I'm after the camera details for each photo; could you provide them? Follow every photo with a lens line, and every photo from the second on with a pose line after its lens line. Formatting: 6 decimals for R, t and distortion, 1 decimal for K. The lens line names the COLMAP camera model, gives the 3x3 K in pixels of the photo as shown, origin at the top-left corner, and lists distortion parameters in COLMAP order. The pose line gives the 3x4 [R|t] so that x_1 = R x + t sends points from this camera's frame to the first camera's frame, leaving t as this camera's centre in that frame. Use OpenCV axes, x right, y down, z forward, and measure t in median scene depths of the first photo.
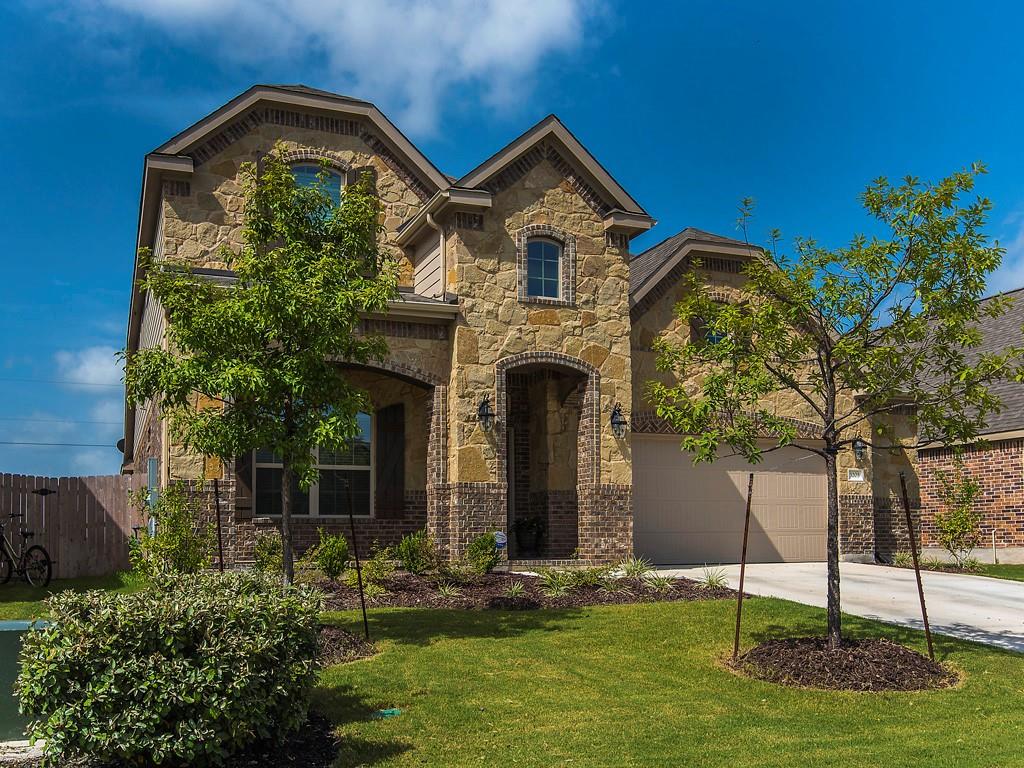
lens RADIAL K [[1006.4, 0, 512.0], [0, 1006.4, 428.1], [0, 0, 1]] dist [-0.003573, -0.001455]
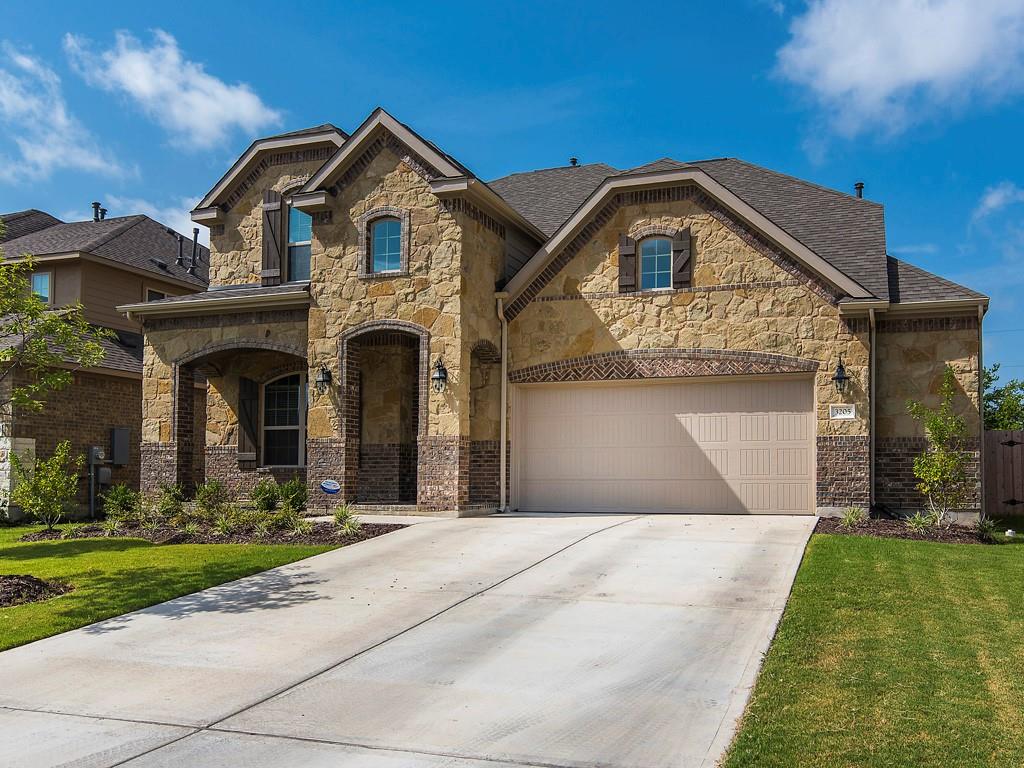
lens RADIAL K [[908.8, 0, 512.4], [0, 908.8, 385.2], [0, 0, 1]] dist [0.002167, 0.000677]
pose [[0.750685, -0.063236, -0.657628, 0.790219], [0.068666, 0.997486, -0.017533, 0.024197], [0.657083, -0.031995, 0.753139, 0.322838]]
